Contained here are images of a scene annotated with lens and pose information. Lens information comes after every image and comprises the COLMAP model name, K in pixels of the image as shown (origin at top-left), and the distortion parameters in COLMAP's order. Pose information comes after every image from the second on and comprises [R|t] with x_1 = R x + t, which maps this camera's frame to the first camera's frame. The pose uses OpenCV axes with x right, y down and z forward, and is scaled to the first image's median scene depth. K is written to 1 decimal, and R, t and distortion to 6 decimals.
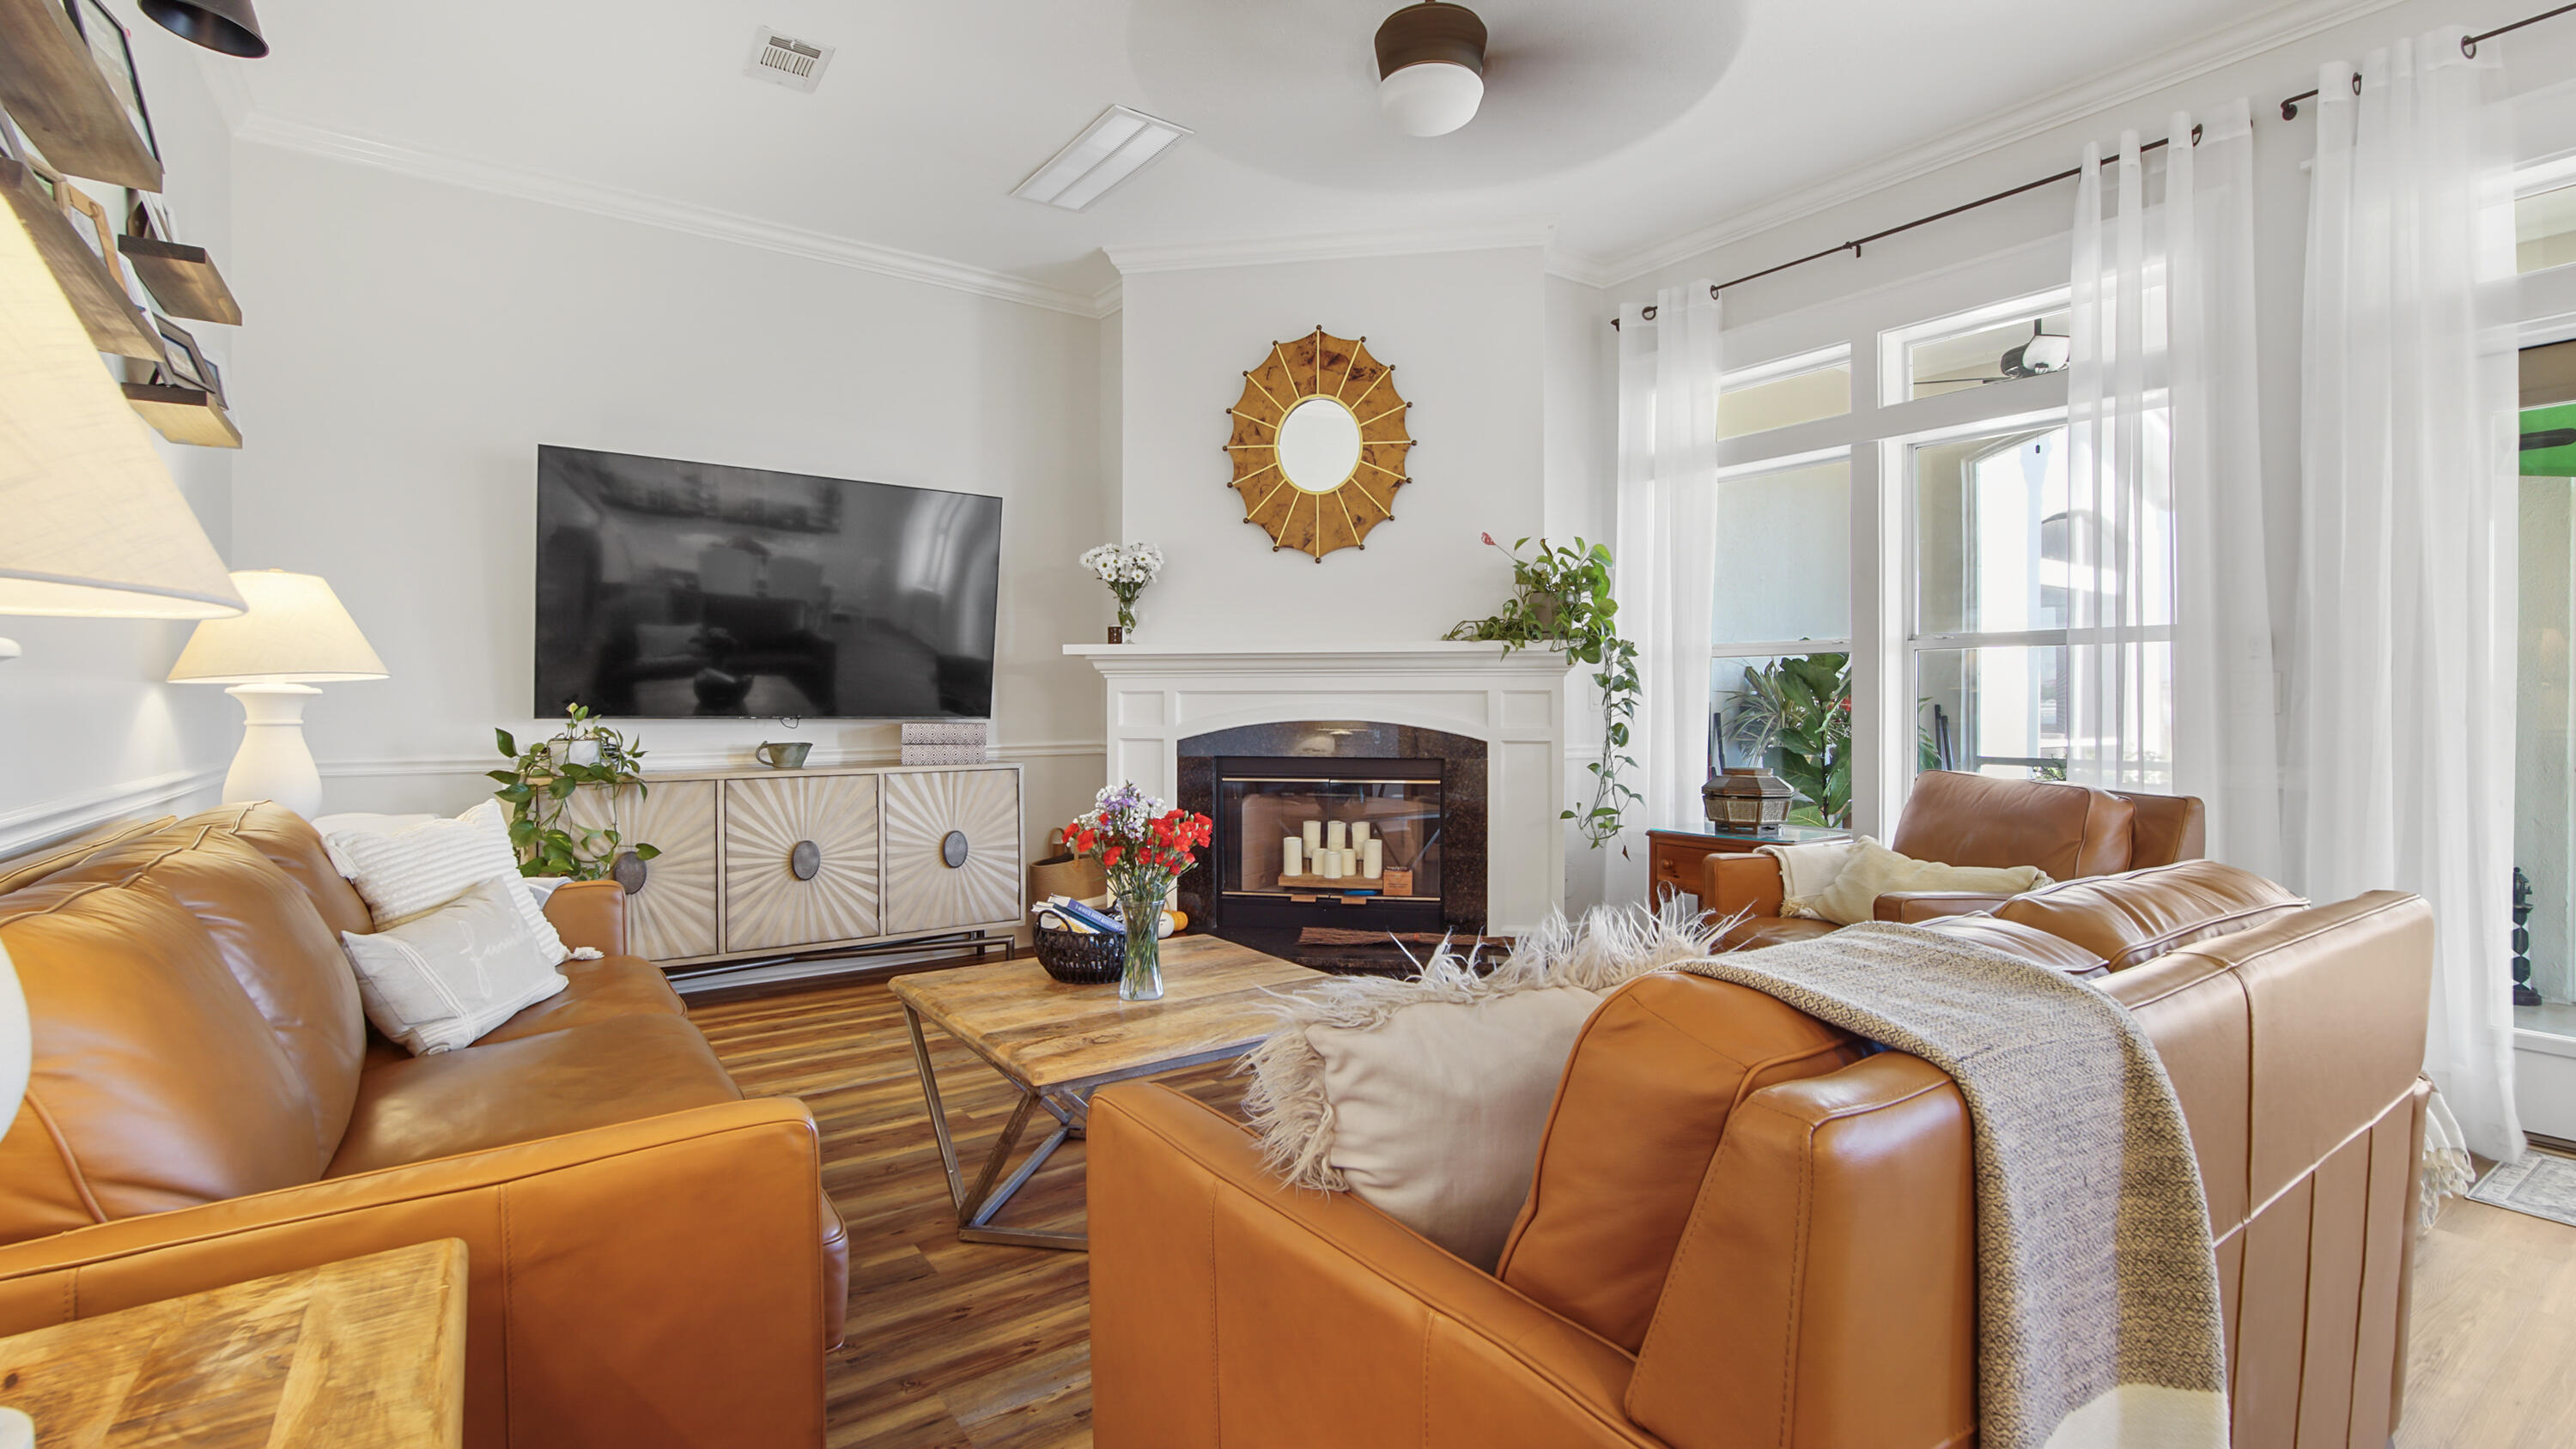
lens RADIAL K [[1103.8, 0, 1289.8], [0, 1103.8, 709.1], [0, 0, 1]] dist [-0.019051, 0.009251]
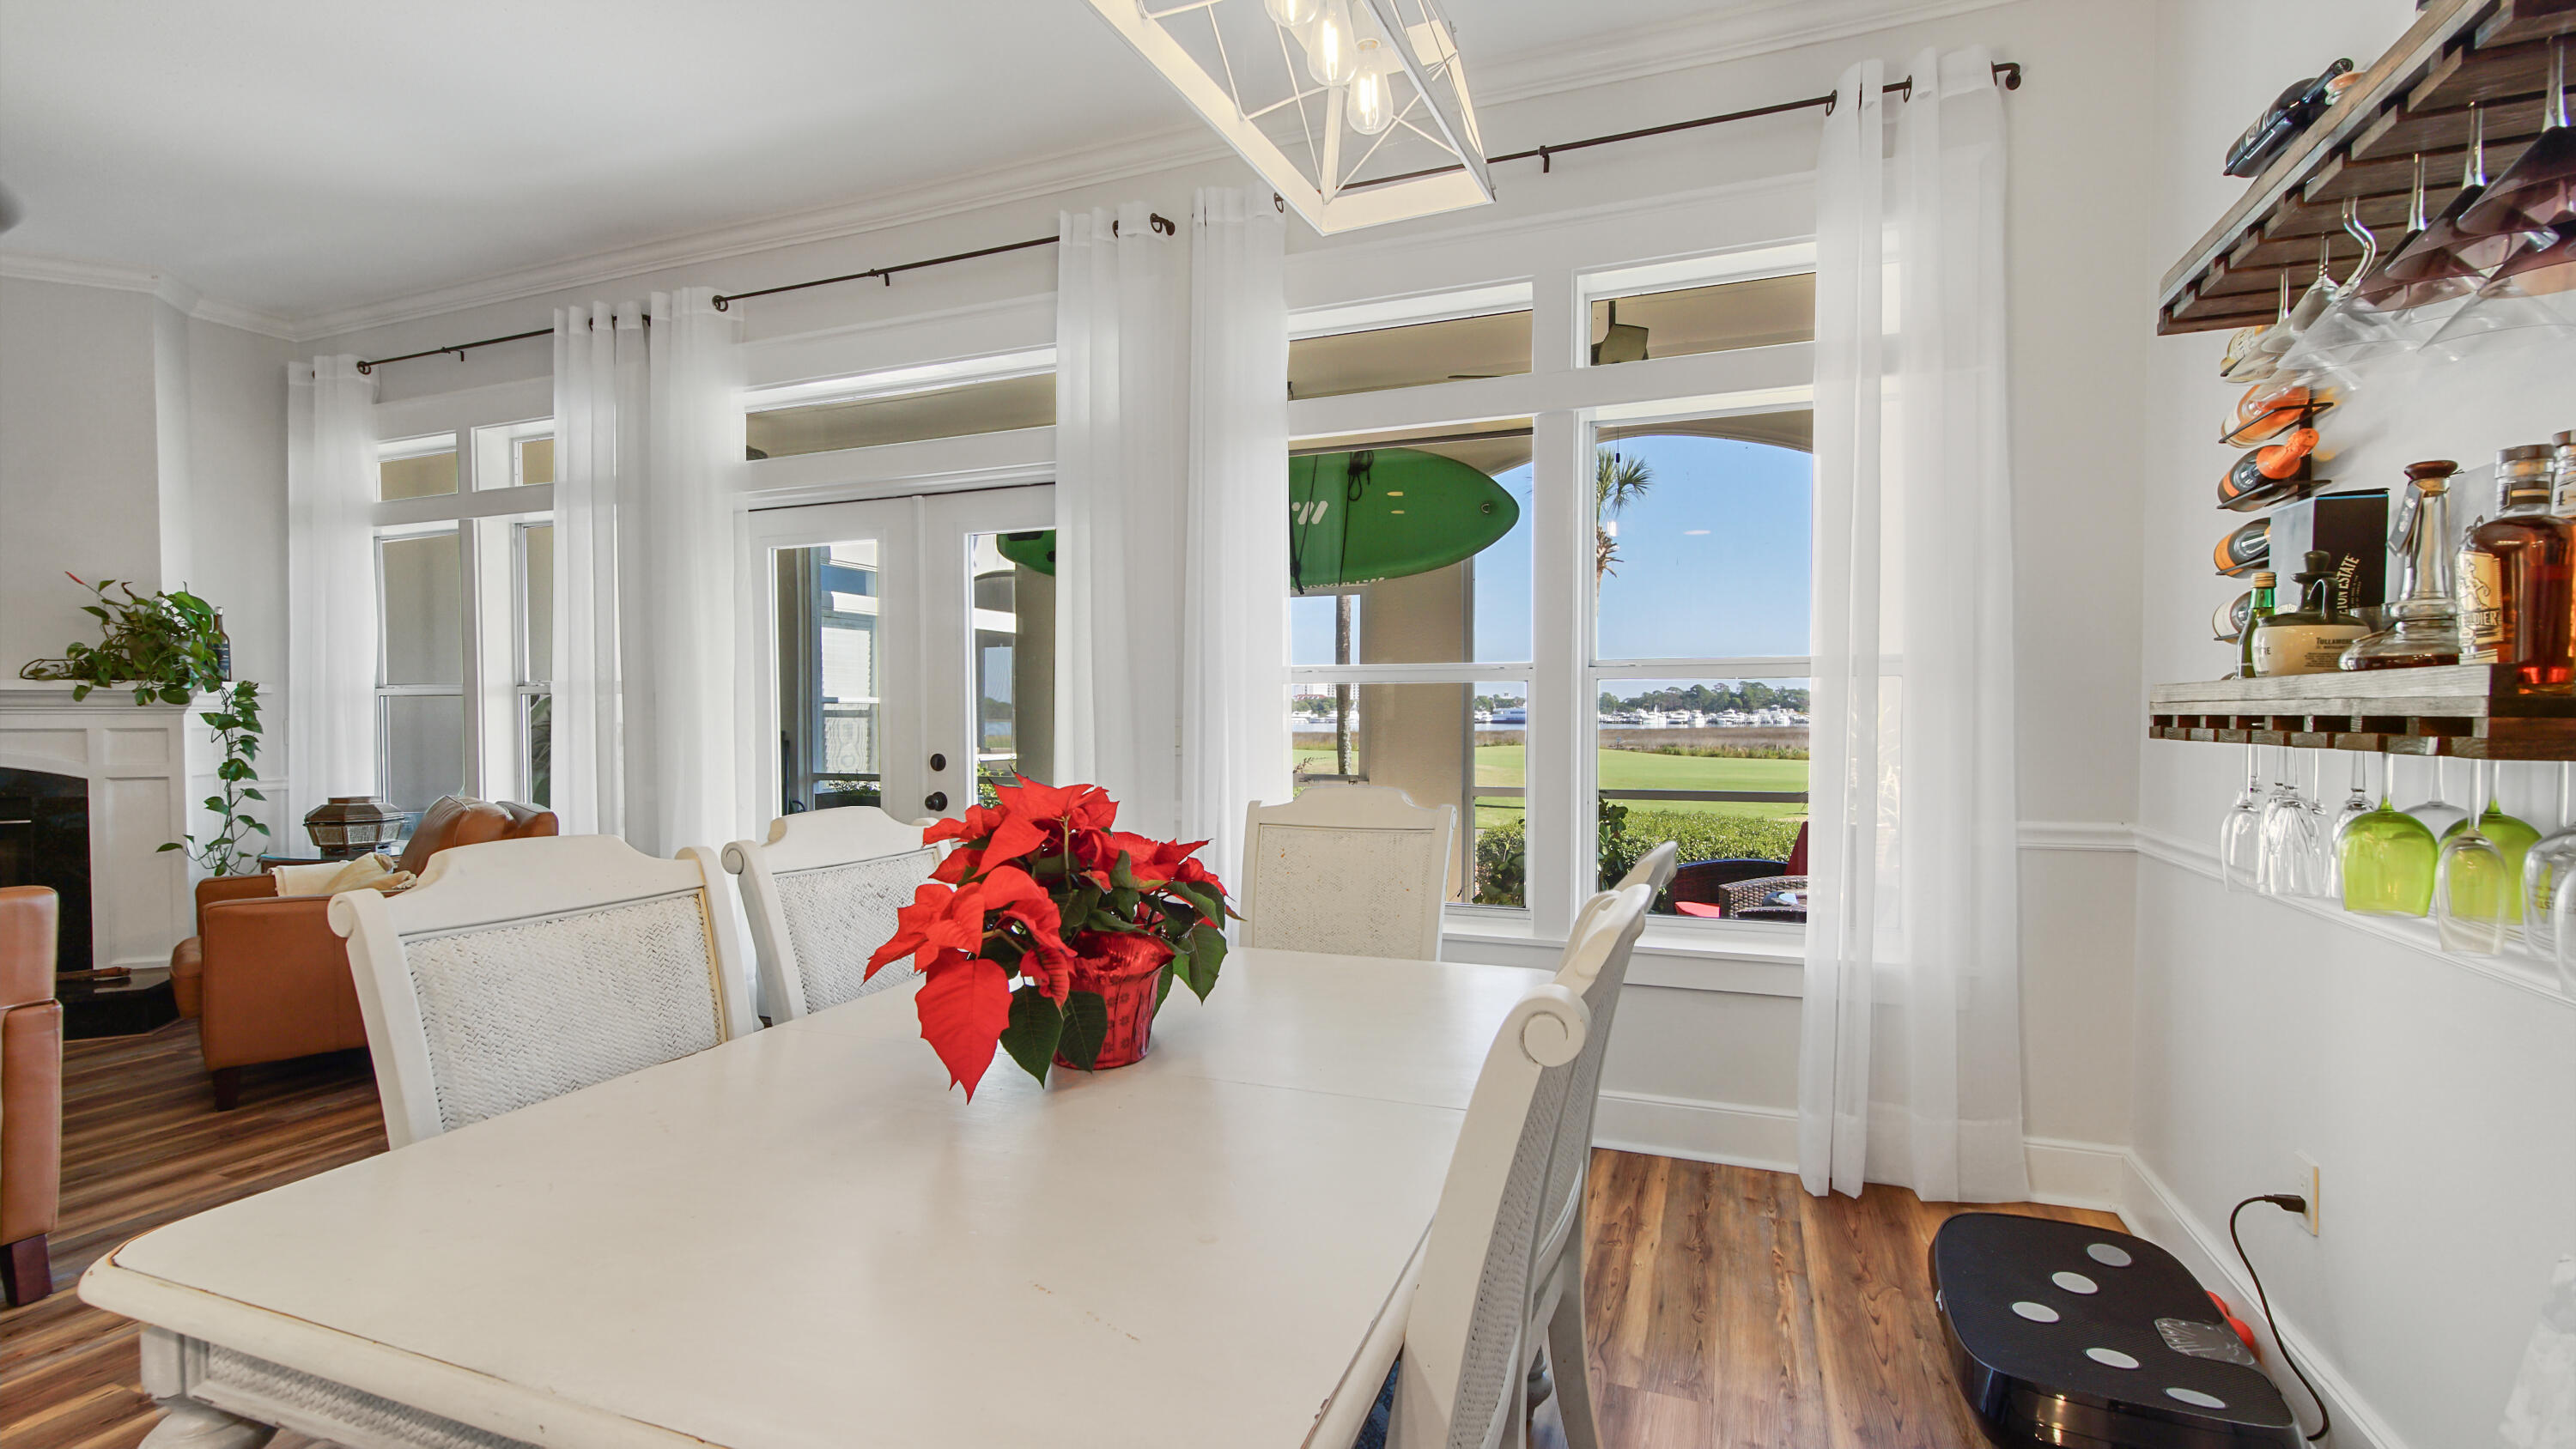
lens RADIAL K [[1103.8, 0, 1252.0], [0, 1103.8, 746.2], [0, 0, 1]] dist [-0.019051, 0.009251]
pose [[0.847228, -0.016573, 0.530970, 0.569722], [0.004672, 0.999707, 0.023749, -0.020191], [-0.531208, -0.017640, 0.847058, -0.428966]]
